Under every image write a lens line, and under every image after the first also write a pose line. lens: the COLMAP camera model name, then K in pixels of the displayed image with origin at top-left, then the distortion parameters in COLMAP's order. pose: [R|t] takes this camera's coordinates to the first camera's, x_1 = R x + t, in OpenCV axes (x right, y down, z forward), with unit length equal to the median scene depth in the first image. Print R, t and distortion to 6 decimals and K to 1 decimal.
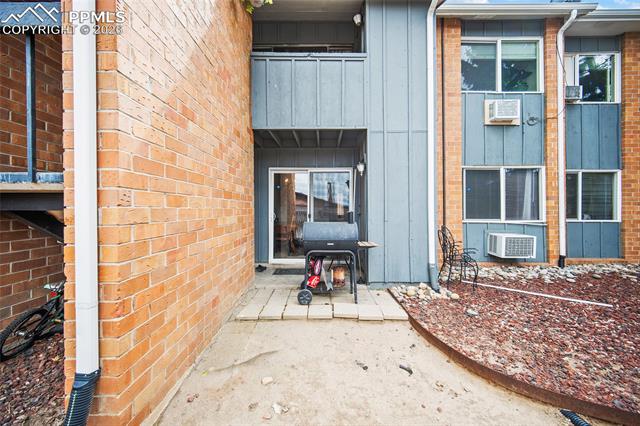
lens RADIAL K [[251.0, 0, 321.3], [0, 251.0, 211.3], [0, 0, 1]] dist [-0.000368, 0.000050]
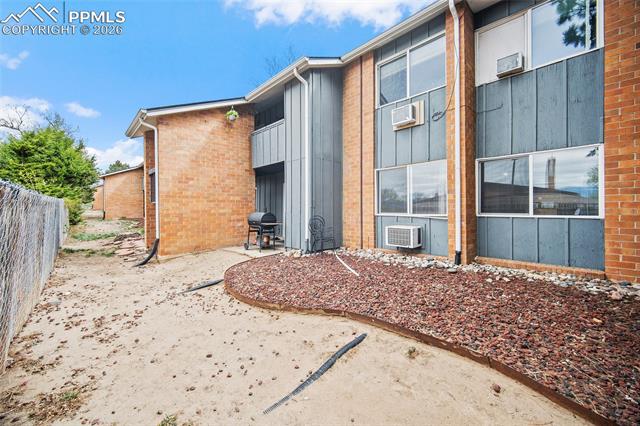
lens RADIAL K [[251.0, 0, 321.3], [0, 251.0, 211.3], [0, 0, 1]] dist [-0.000368, 0.000050]
pose [[0.697795, -0.000132, -0.716297, 1.342062], [0.002602, 0.999994, 0.002350, 0.021957], [0.716292, -0.003504, 0.697791, -0.046289]]
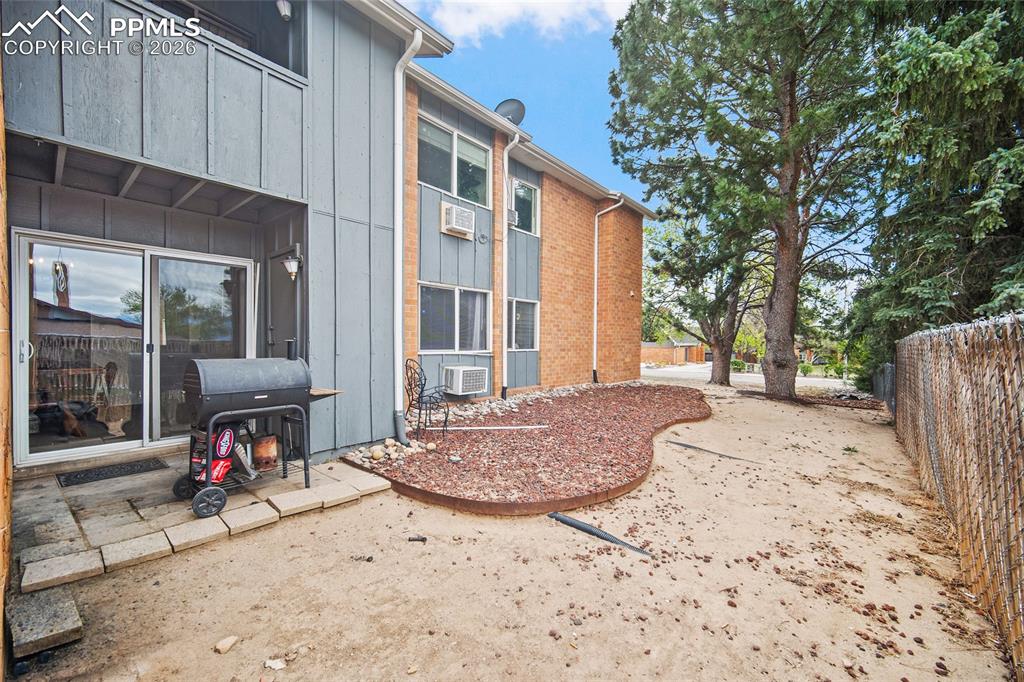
lens RADIAL K [[405.5, 0, 515.3], [0, 405.5, 350.8], [0, 0, 1]] dist [-0.001279, -0.000165]
pose [[0.642341, -0.015352, 0.766265, -0.210120], [-0.008249, 0.999603, 0.026942, -0.002798], [-0.766375, -0.023627, 0.641959, -0.023300]]
